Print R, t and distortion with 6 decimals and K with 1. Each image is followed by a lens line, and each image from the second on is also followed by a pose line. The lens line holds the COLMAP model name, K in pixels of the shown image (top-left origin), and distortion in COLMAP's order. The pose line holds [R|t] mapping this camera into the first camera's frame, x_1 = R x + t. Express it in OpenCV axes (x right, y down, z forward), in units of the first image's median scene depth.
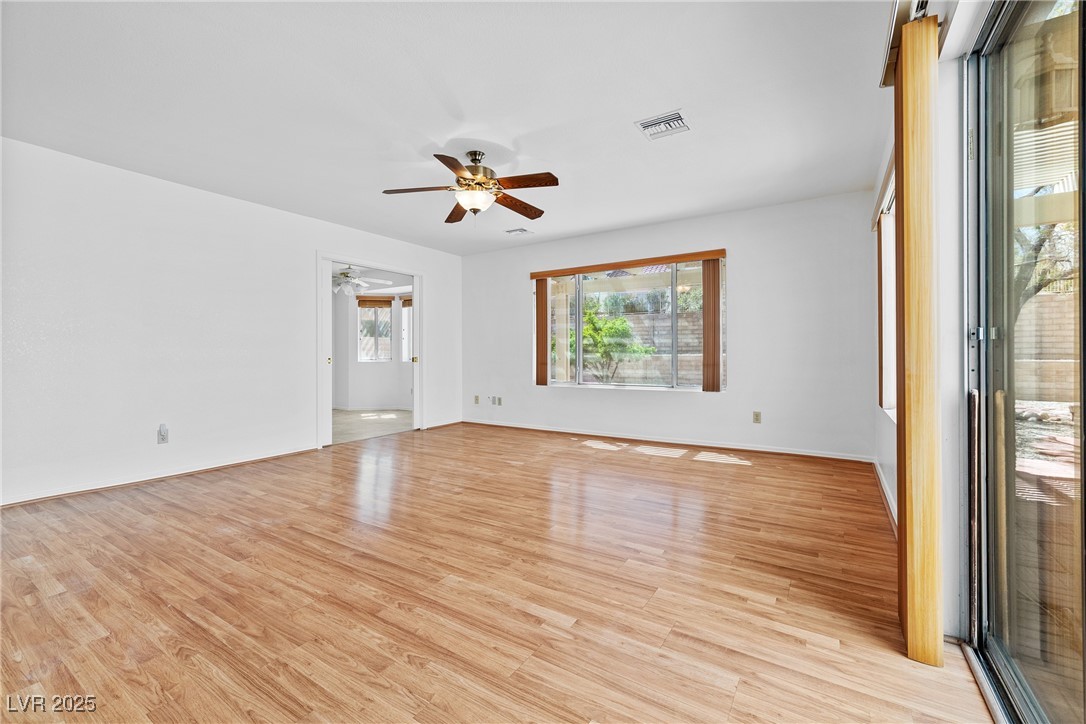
lens RADIAL K [[453.1, 0, 541.4], [0, 453.1, 355.0], [0, 0, 1]] dist [0.003330, -0.000270]
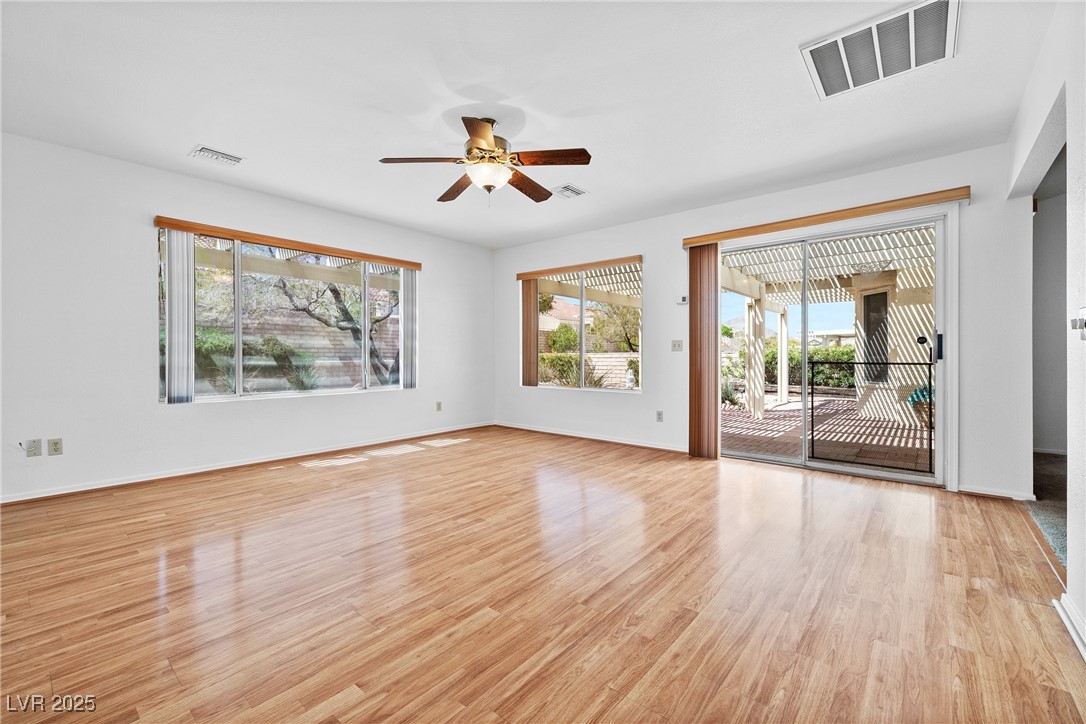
lens RADIAL K [[453.1, 0, 537.5], [0, 453.1, 359.6], [0, 0, 1]] dist [0.003330, -0.000270]
pose [[0.136741, -0.002941, 0.990602, -1.224839], [0.000164, 0.999996, 0.002946, 0.011675], [-0.990607, -0.000240, 0.136741, 0.966669]]
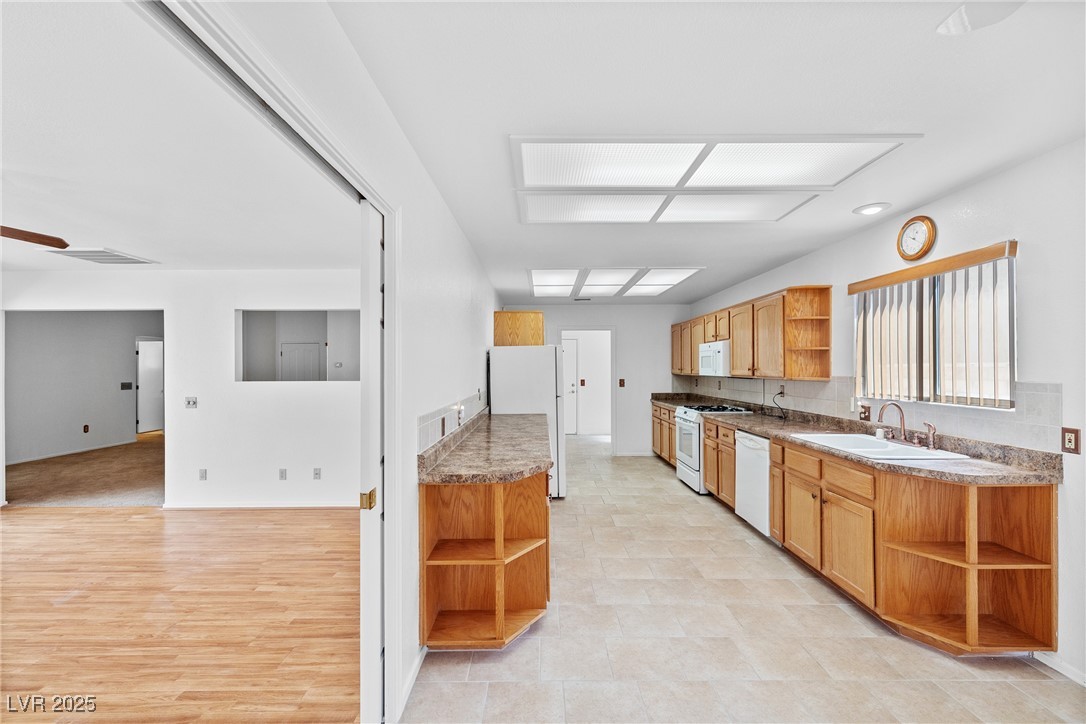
lens RADIAL K [[453.1, 0, 542.1], [0, 453.1, 367.5], [0, 0, 1]] dist [0.003330, -0.000270]
pose [[-0.840412, 0.003710, -0.541936, -0.740291], [0.005363, 0.999985, -0.001471, -0.160705], [0.541922, -0.004143, -0.840419, 2.555961]]
